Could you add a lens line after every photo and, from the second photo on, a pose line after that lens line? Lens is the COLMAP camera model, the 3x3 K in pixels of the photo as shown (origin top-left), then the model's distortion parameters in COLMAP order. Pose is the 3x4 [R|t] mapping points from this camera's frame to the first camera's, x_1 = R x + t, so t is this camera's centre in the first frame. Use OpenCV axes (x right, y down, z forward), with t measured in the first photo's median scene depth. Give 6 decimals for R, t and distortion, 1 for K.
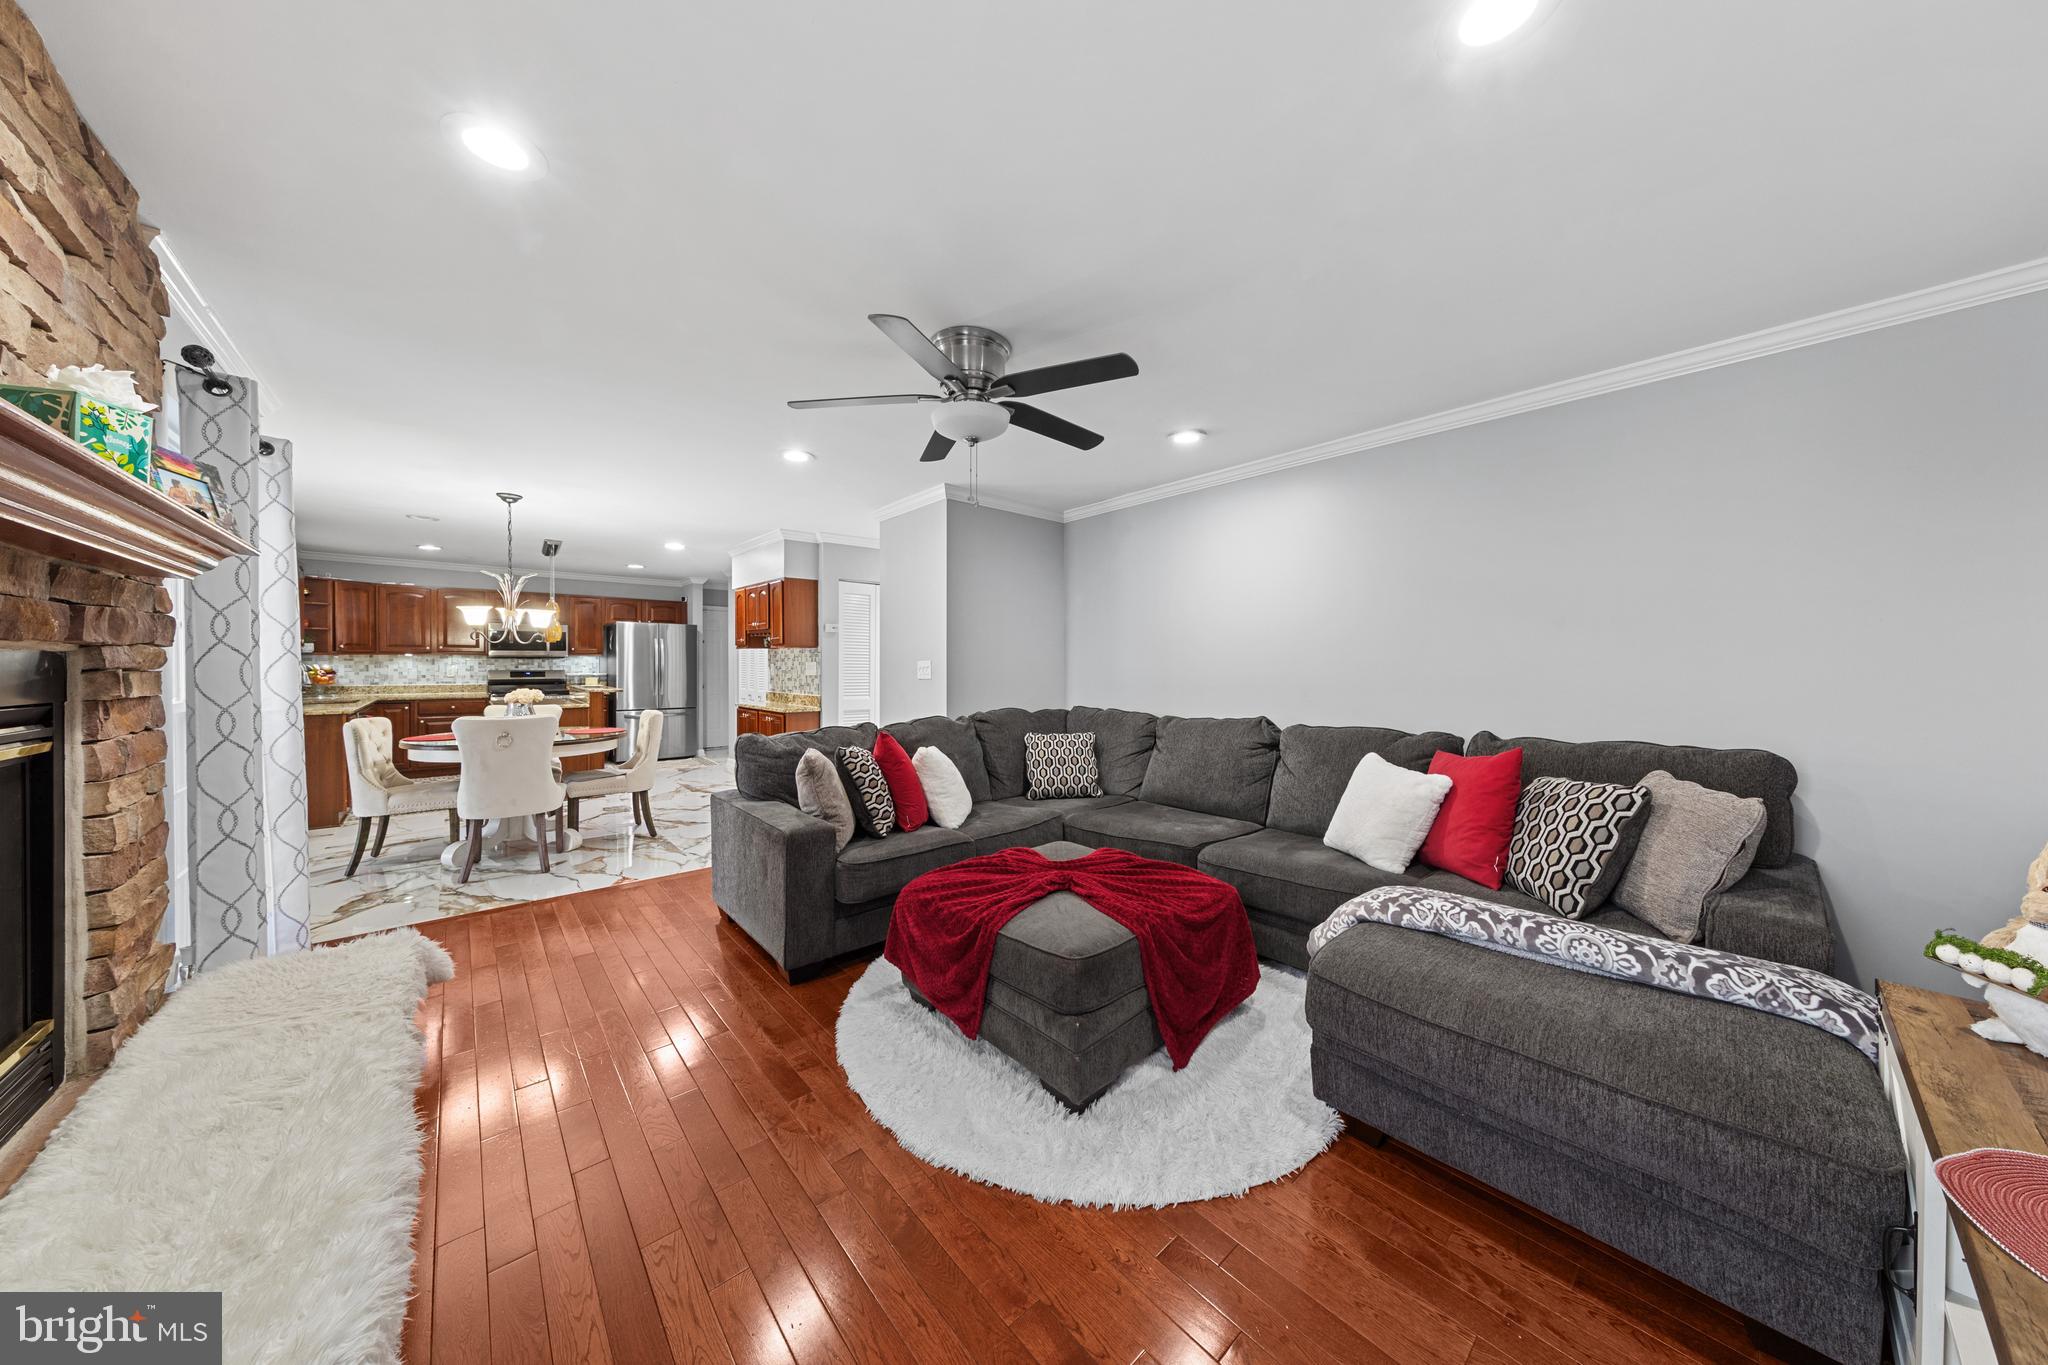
lens RADIAL K [[640.4, 0, 1029.6], [0, 640.4, 669.6], [0, 0, 1]] dist [0.000477, 0.000027]
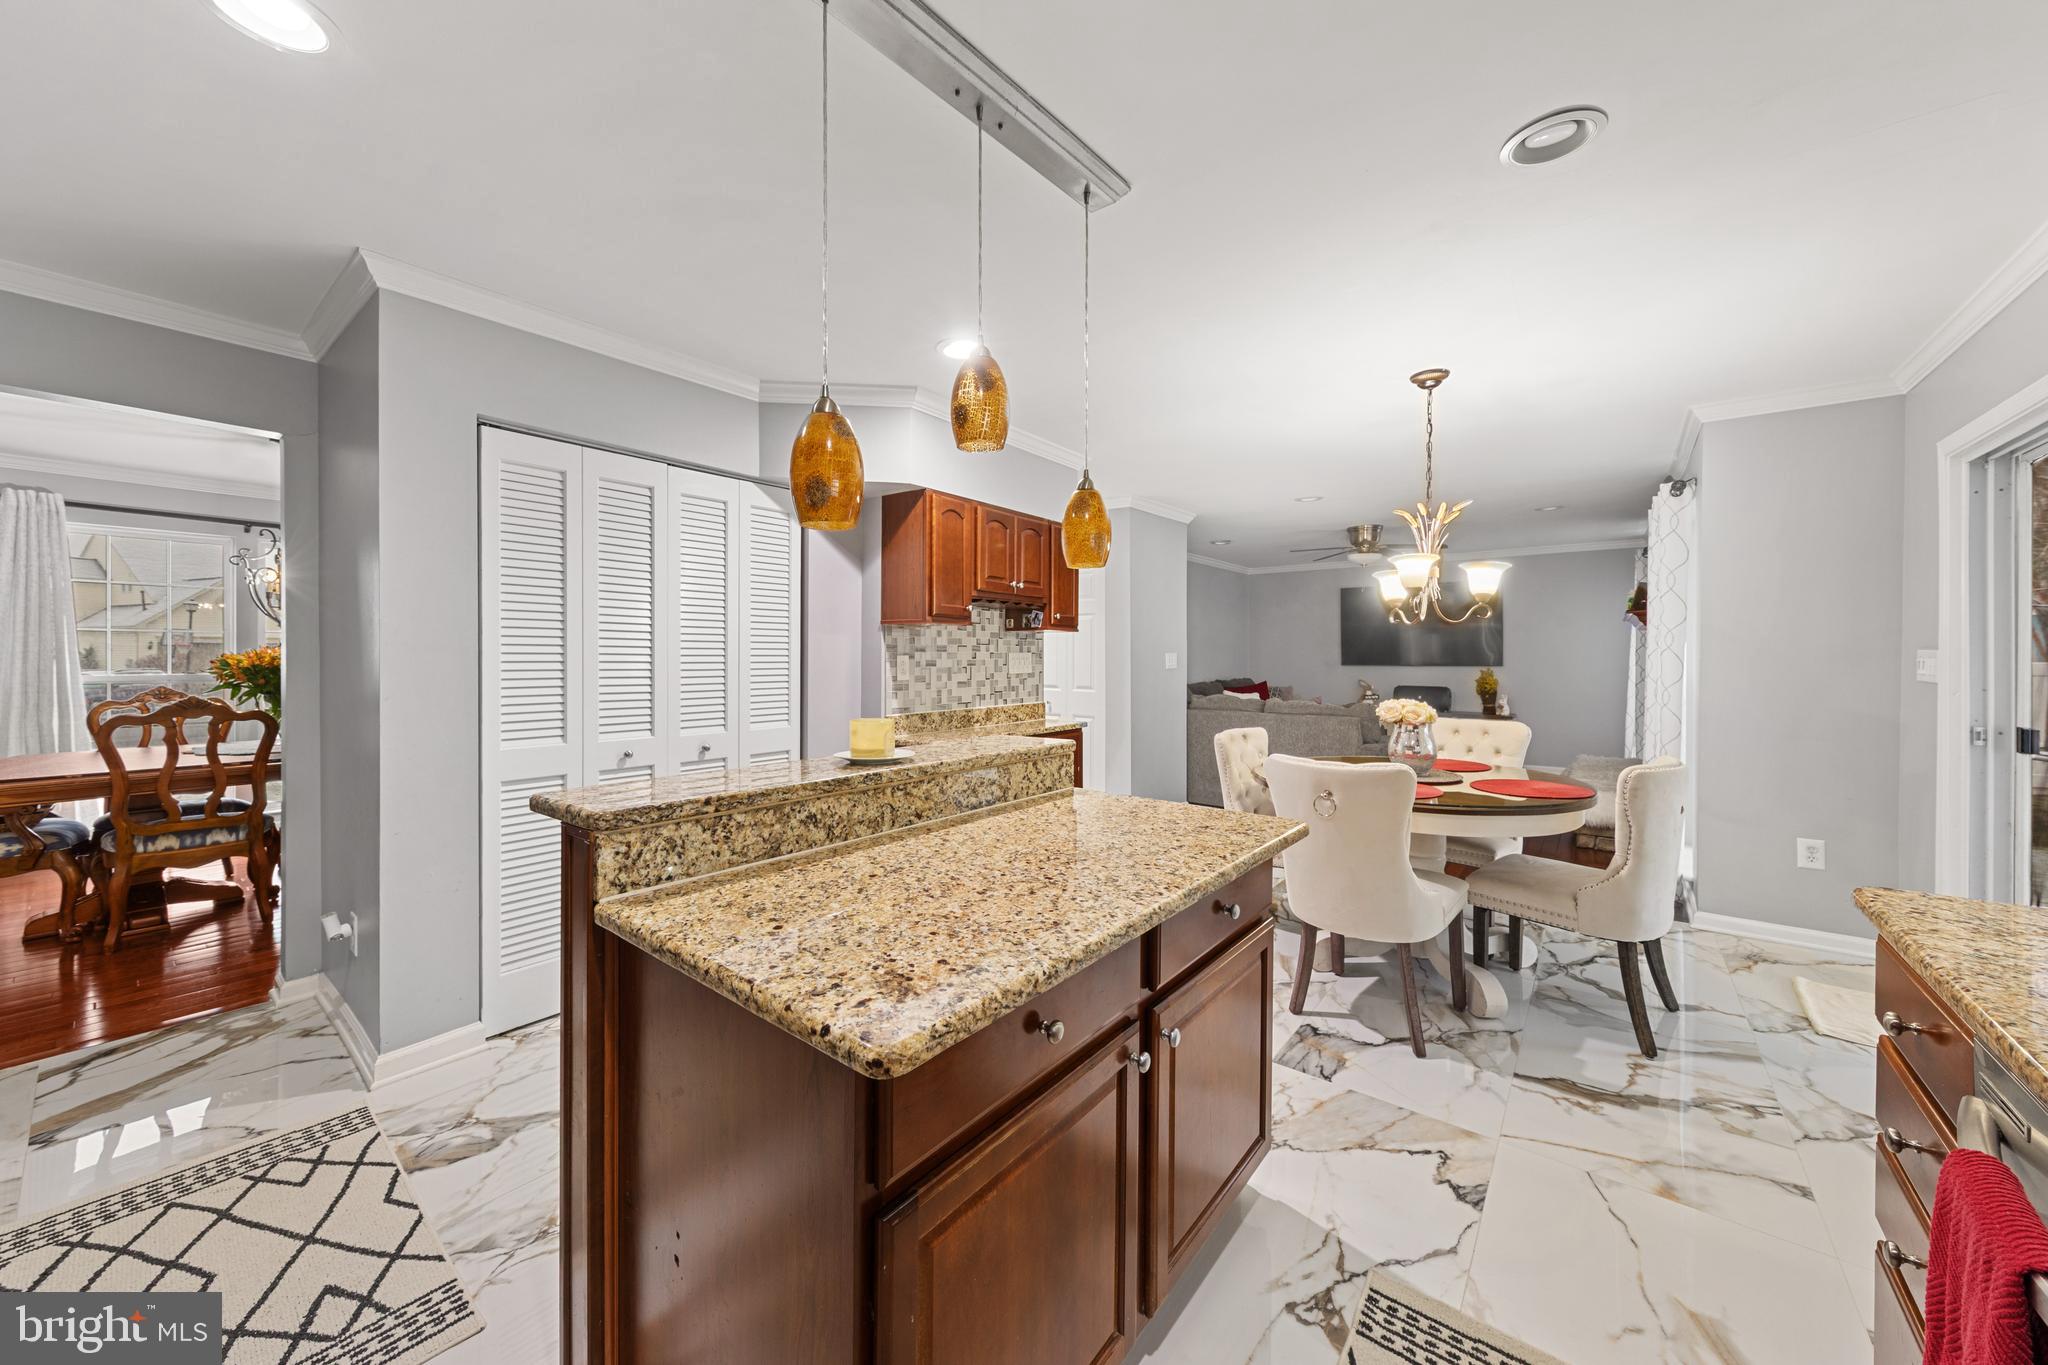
lens RADIAL K [[727.0, 0, 1021.8], [0, 727.0, 660.5], [0, 0, 1]] dist [0.000239, -0.000052]
pose [[-0.164669, -0.009152, 0.986306, -0.911190], [0.007830, 0.999913, 0.010586, -0.010165], [-0.986318, 0.009465, -0.164583, 0.954907]]
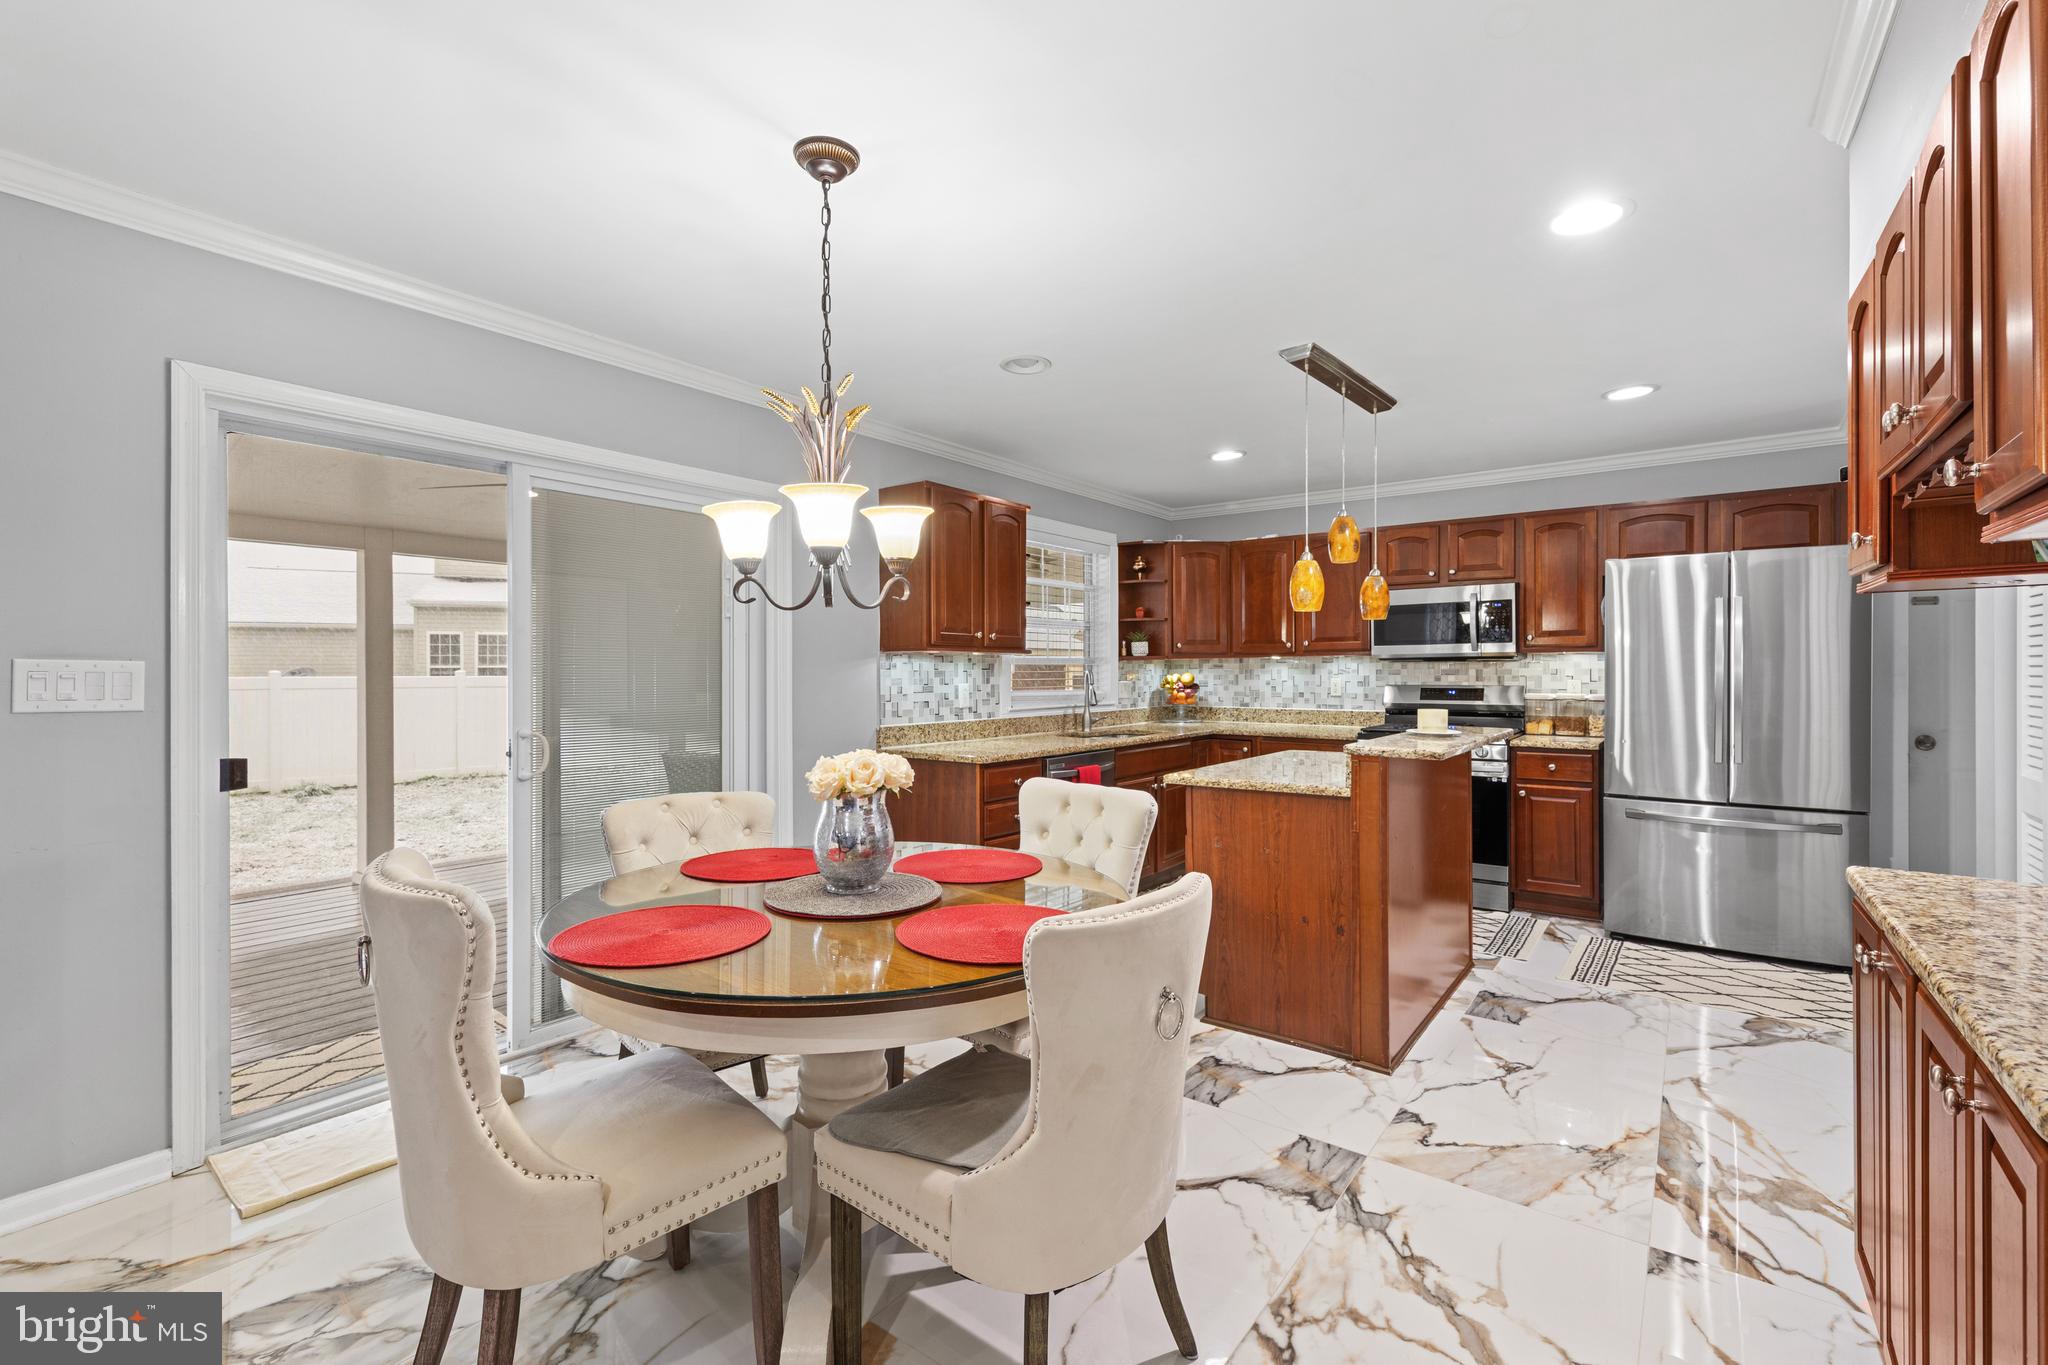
lens RADIAL K [[891.0, 0, 1024.0], [0, 891.0, 682.5], [0, 0, 1]] dist [0.001365, 0.000170]
pose [[0.194755, 0.007863, -0.980820, -0.223922], [-0.006693, 0.999955, 0.006687, -0.004339], [0.980829, 0.005262, 0.194799, 0.648632]]
